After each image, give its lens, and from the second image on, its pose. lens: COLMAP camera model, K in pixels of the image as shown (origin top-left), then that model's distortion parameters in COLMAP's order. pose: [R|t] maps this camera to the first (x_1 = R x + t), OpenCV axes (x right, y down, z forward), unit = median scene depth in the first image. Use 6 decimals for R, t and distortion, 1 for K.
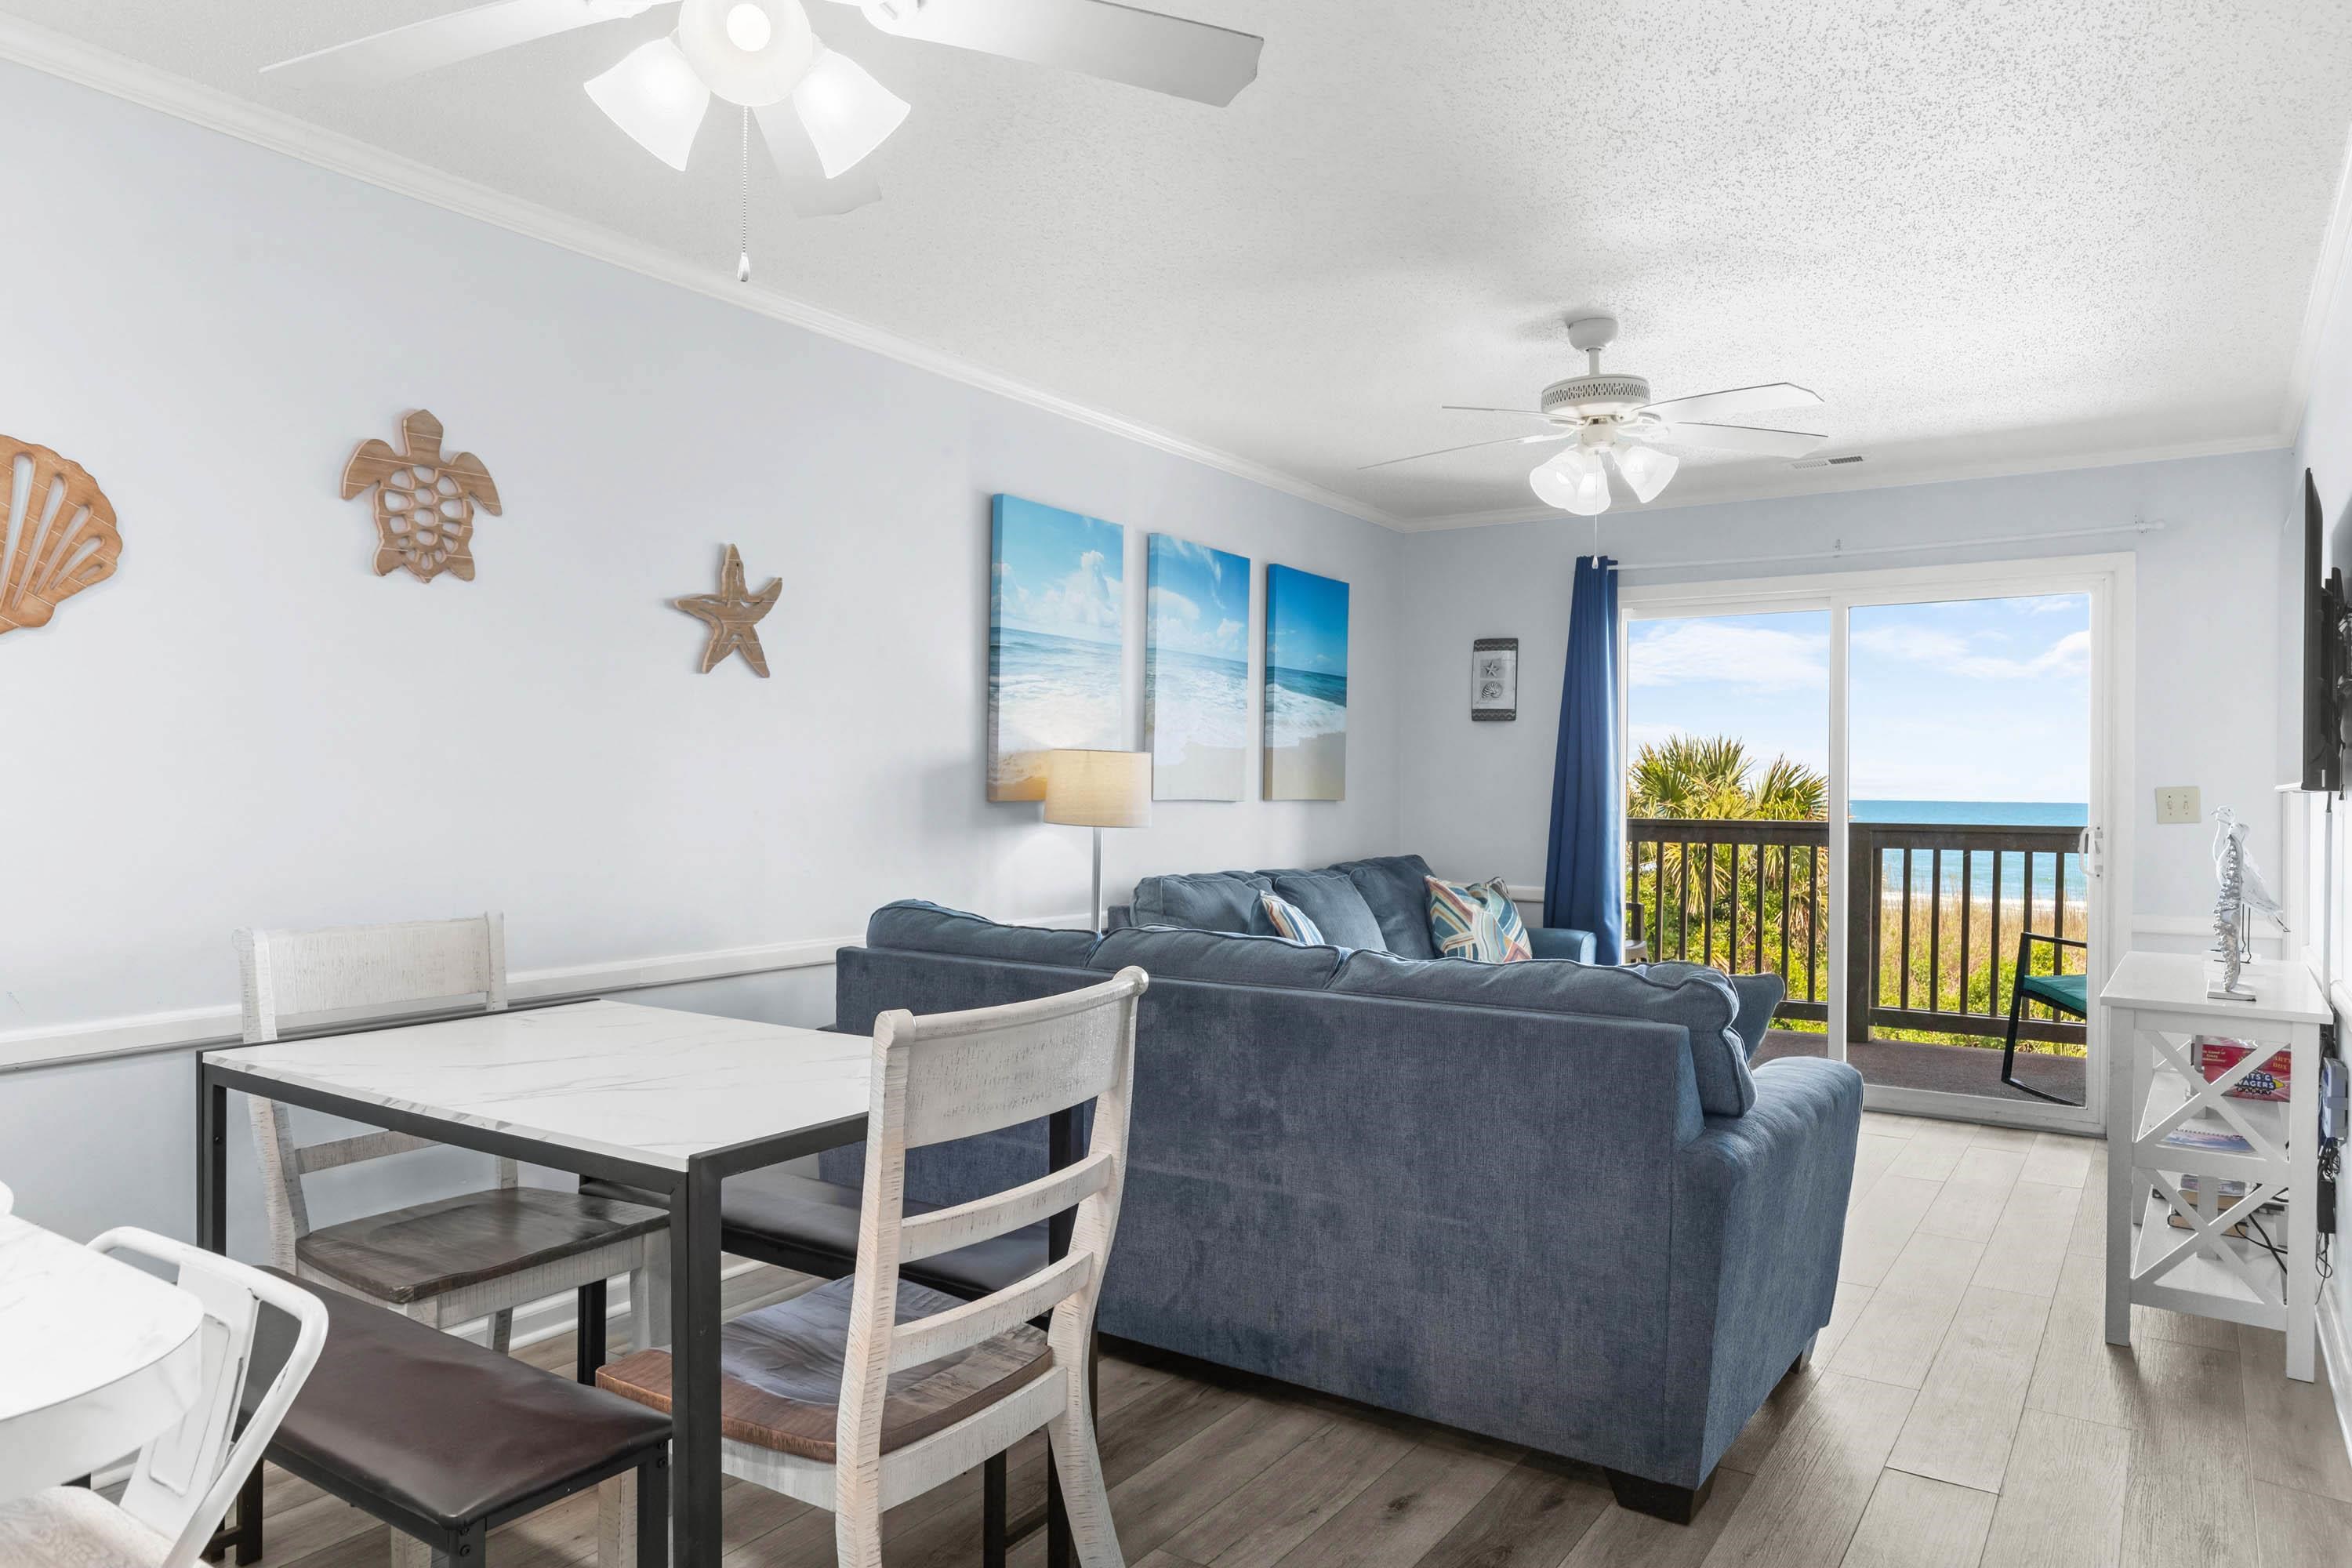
lens RADIAL K [[1483.2, 0, 1172.9], [0, 1483.2, 791.4], [0, 0, 1]] dist [0.015124, -0.011241]
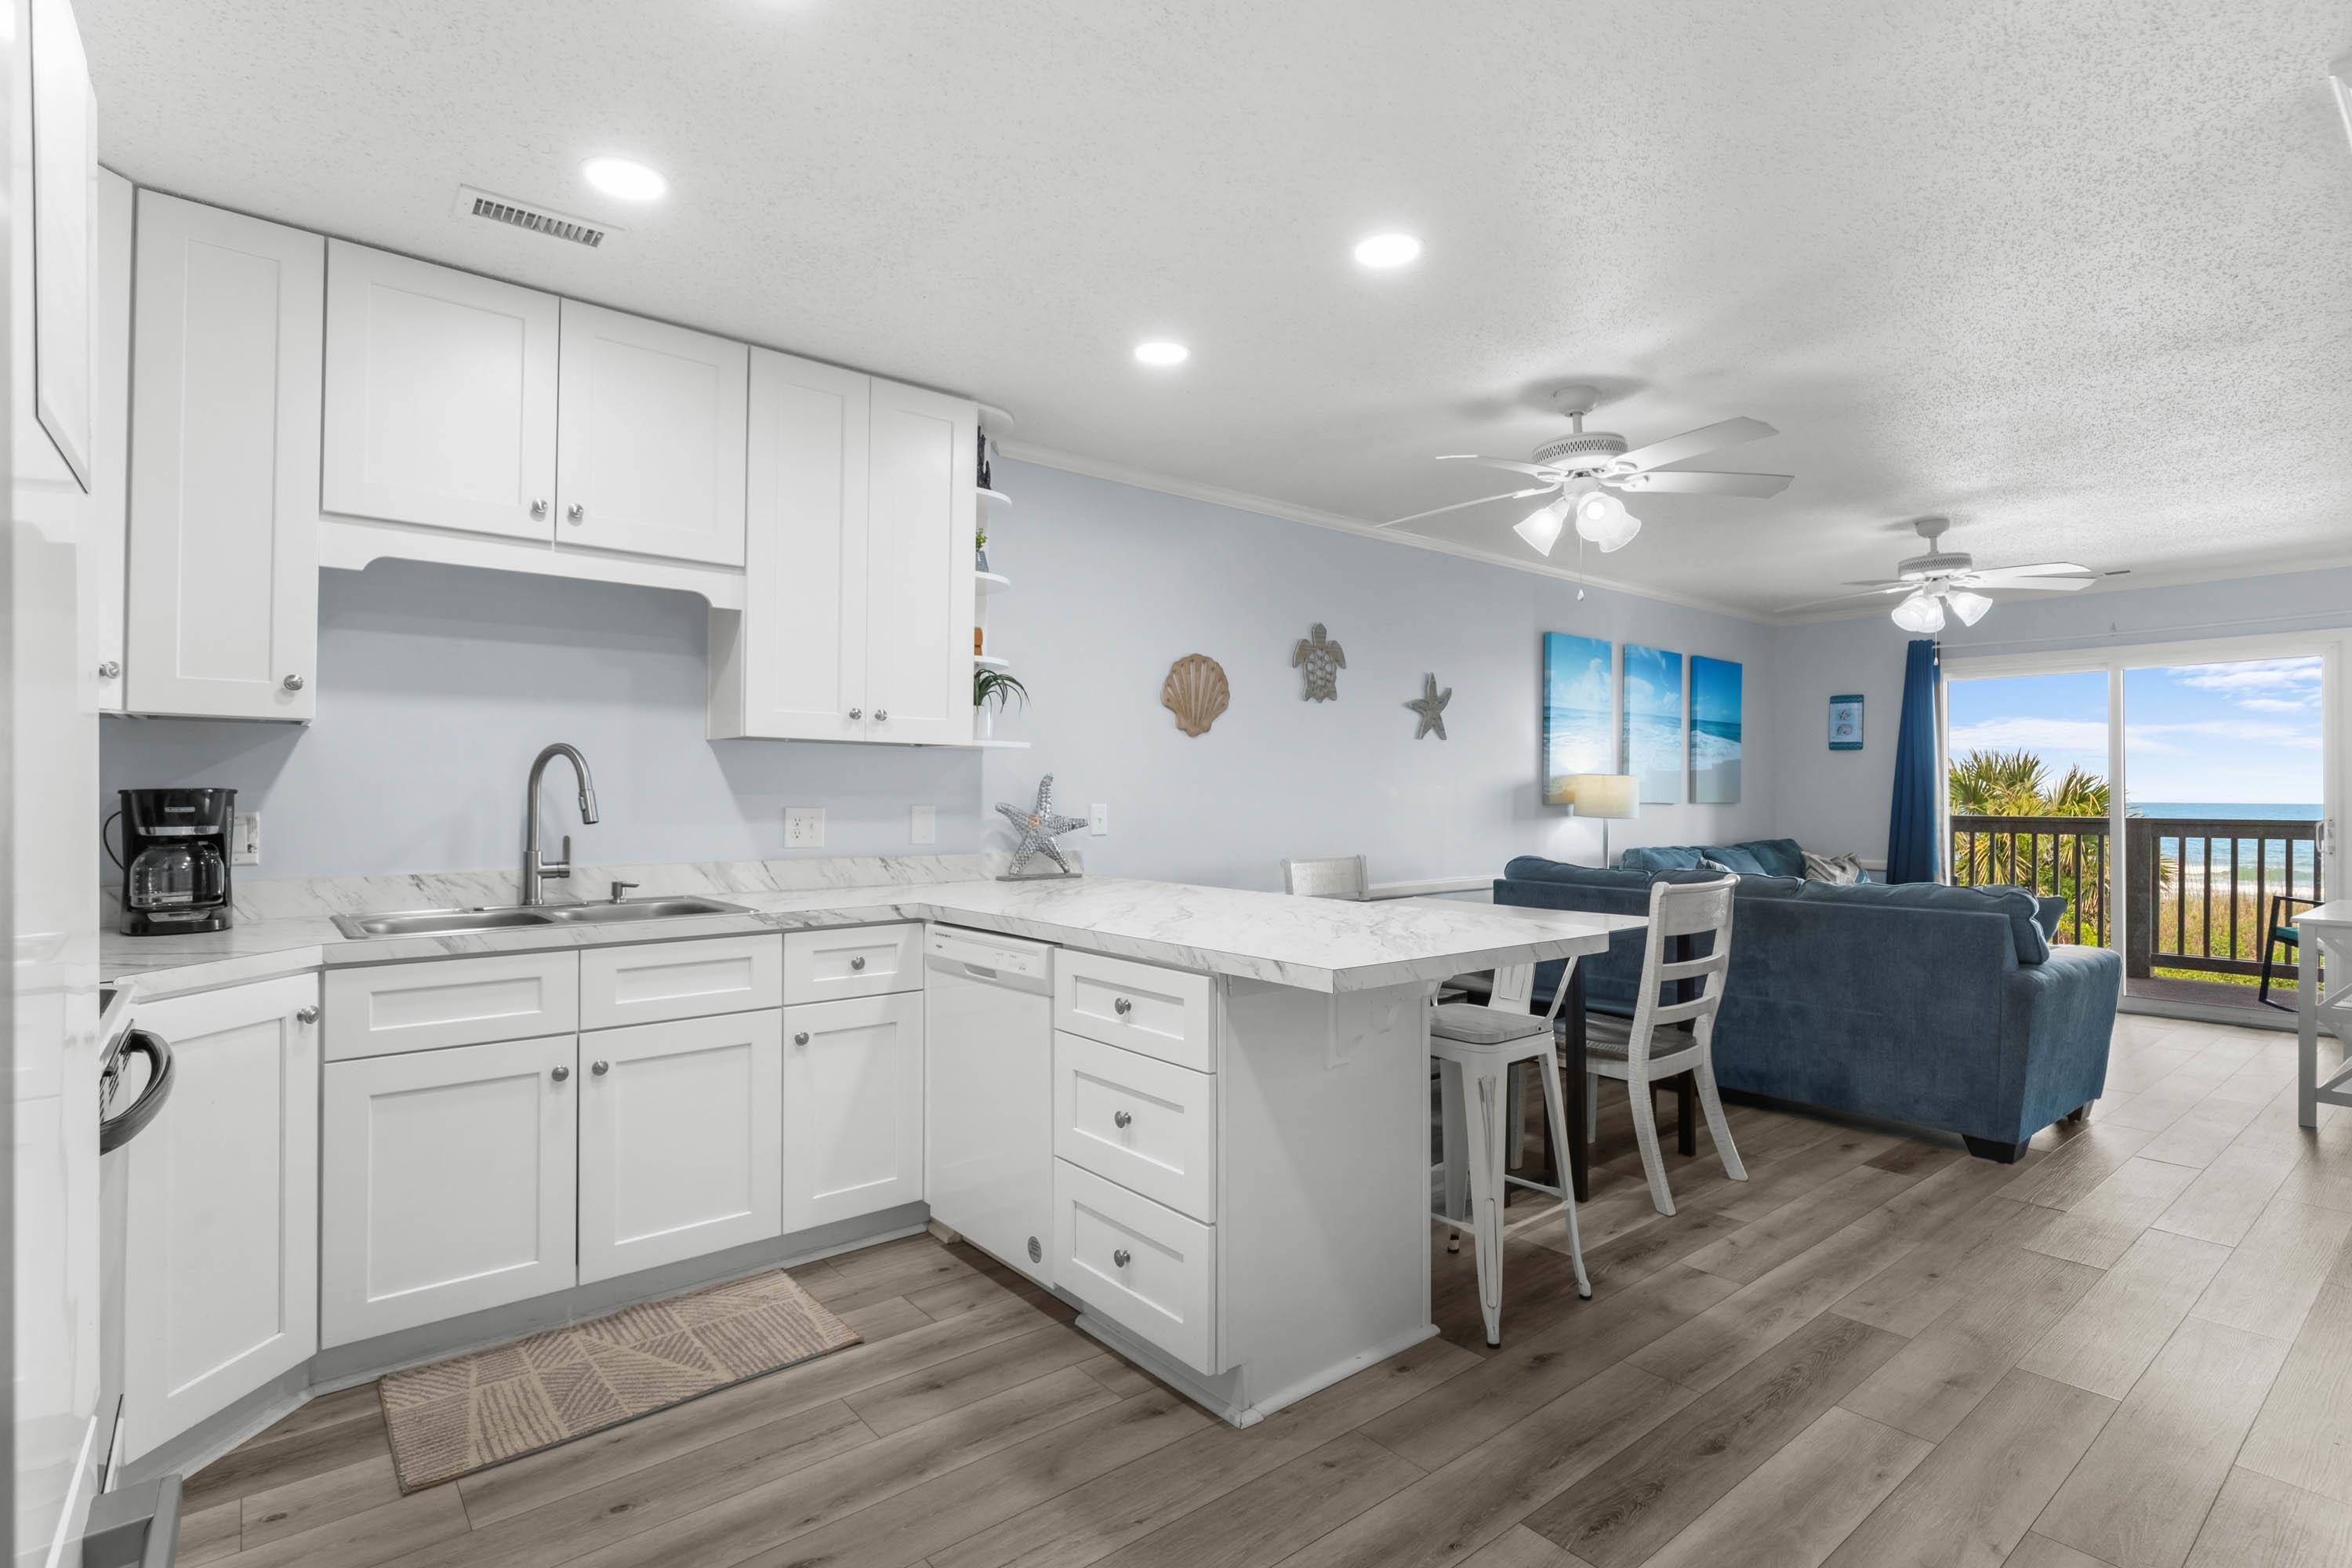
lens RADIAL K [[1129.6, 0, 1186.1], [0, 1129.6, 784.9], [0, 0, 1]] dist [-0.001574, 0.002400]
pose [[0.960545, -0.008631, -0.277991, -0.138658], [0.005196, 0.999901, -0.013090, -0.000807], [0.278076, 0.011129, 0.960494, -0.364083]]
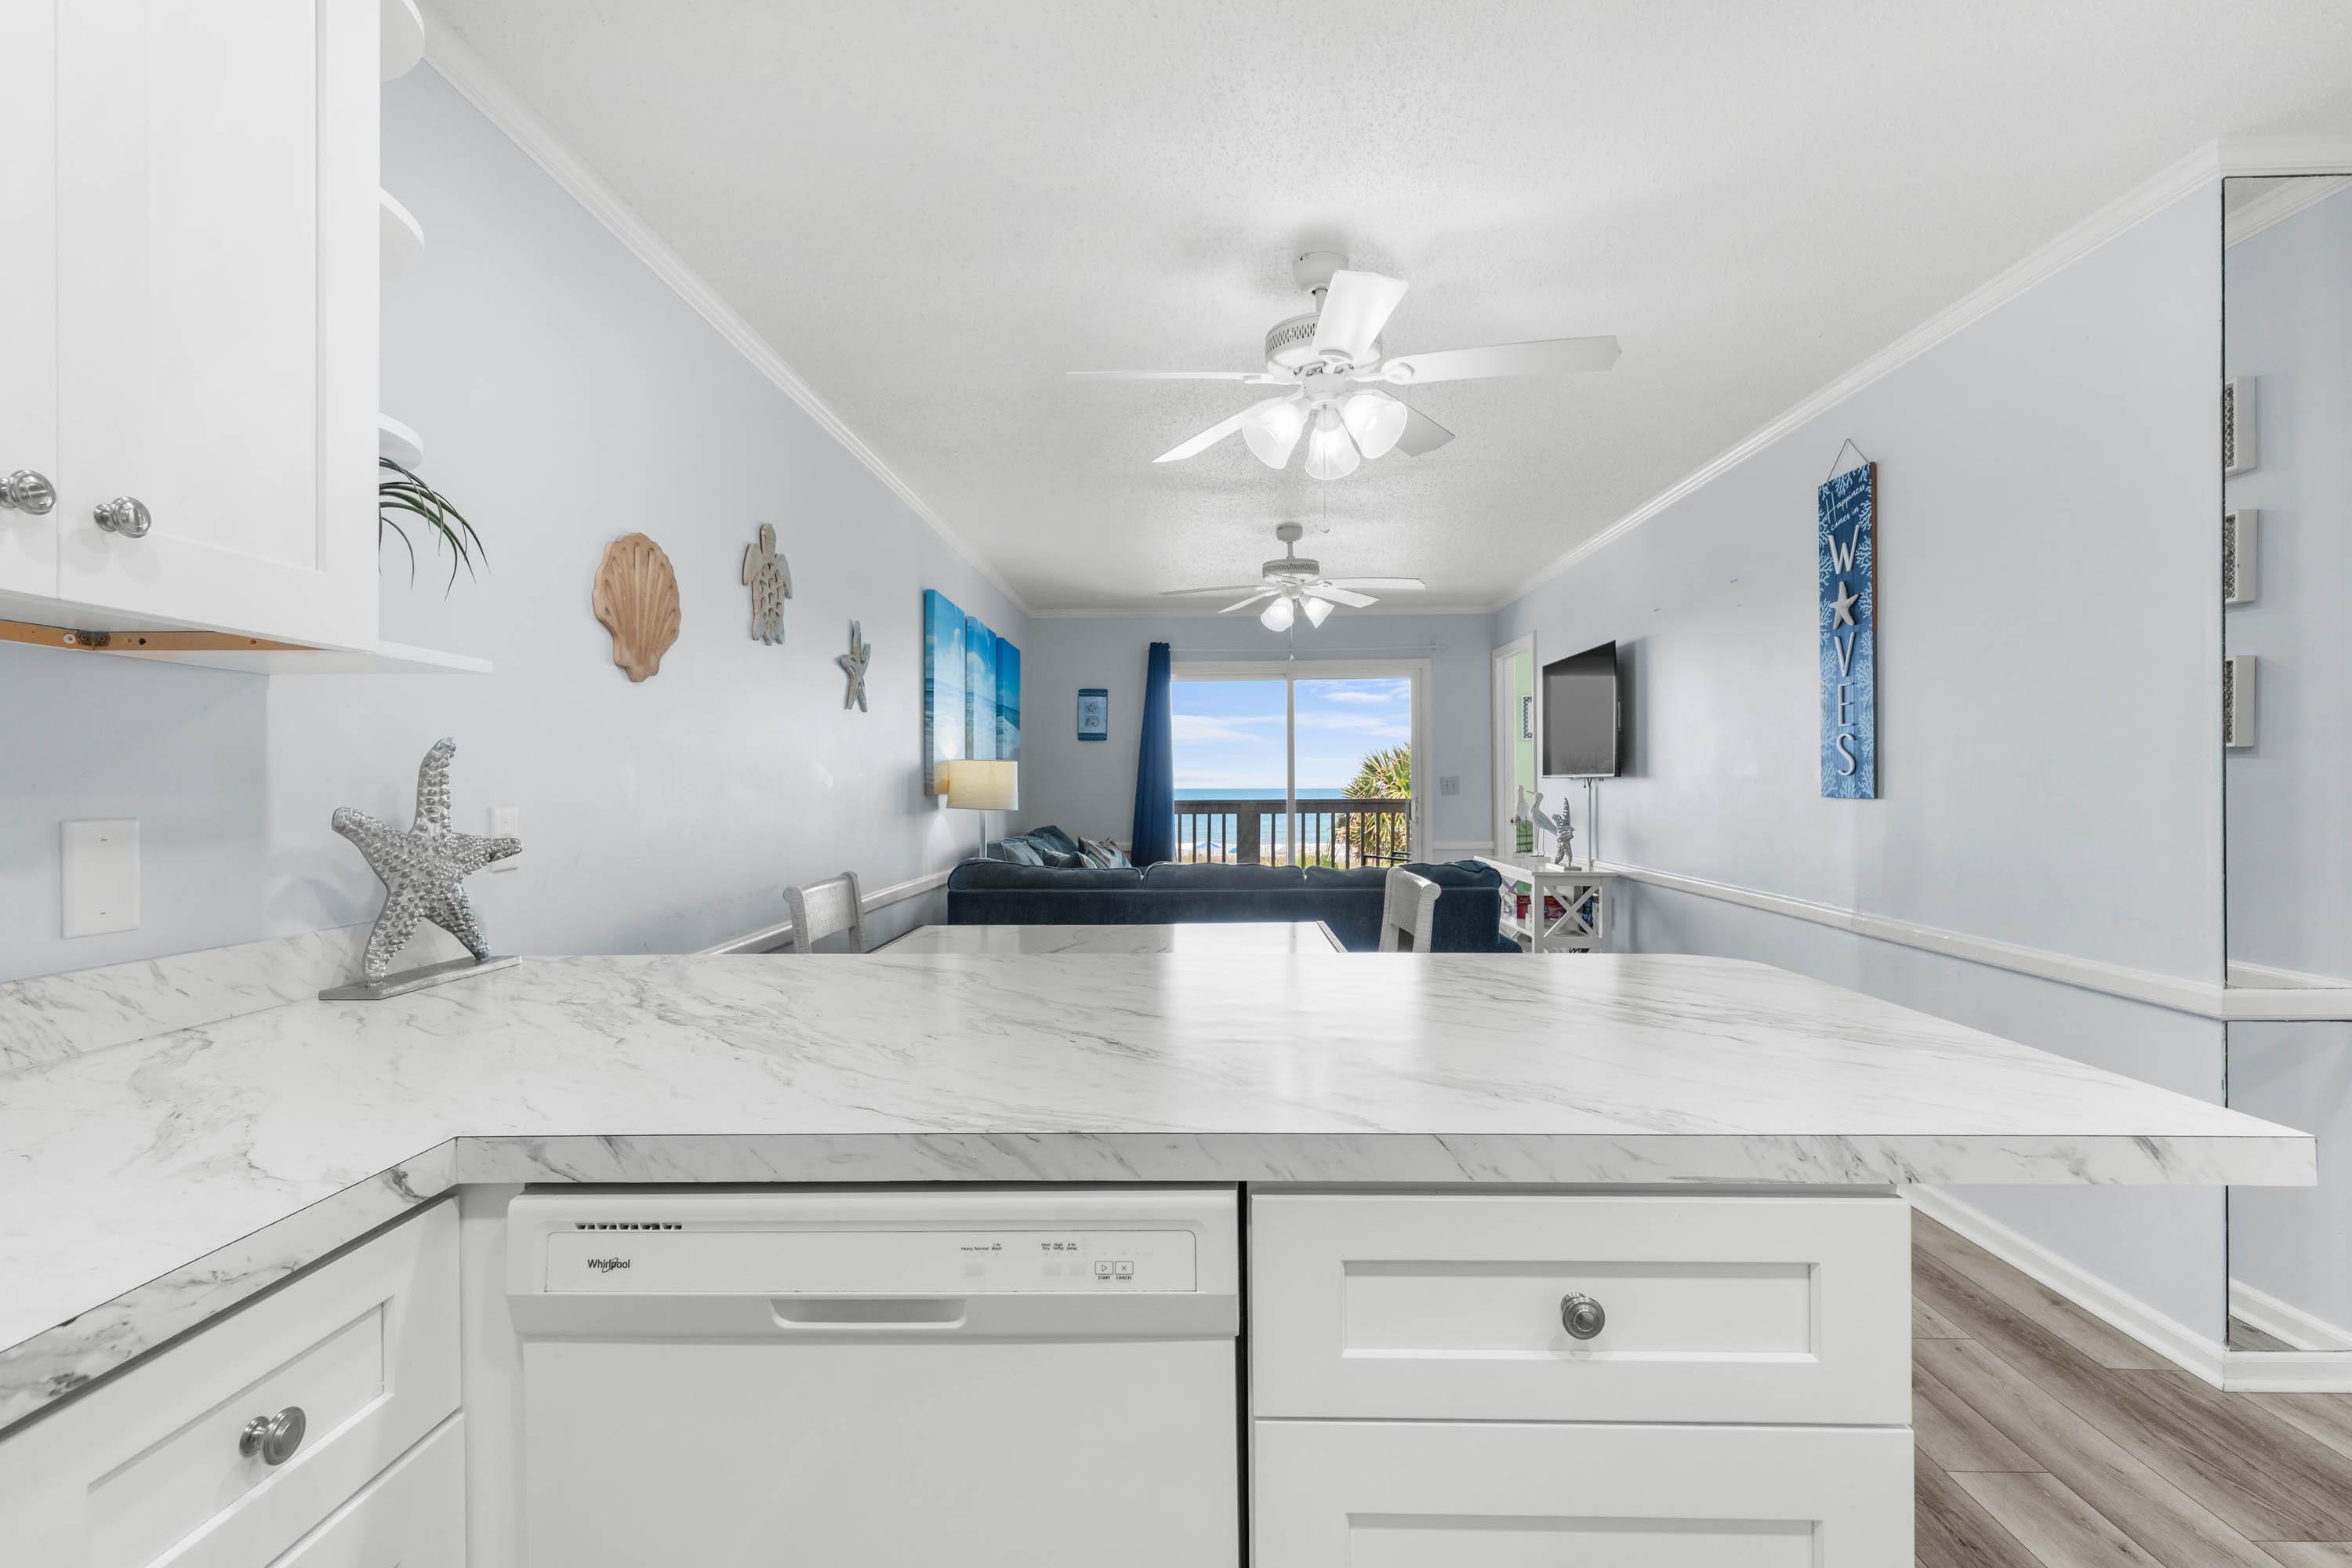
lens RADIAL K [[1080.7, 0, 1177.5], [0, 1080.7, 795.8], [0, 0, 1]] dist [0.008522, -0.001941]
pose [[0.845848, -0.021480, 0.532992, -0.426904], [0.016850, 0.999766, 0.013551, -0.002522], [-0.533158, -0.002482, 0.846012, -0.048607]]
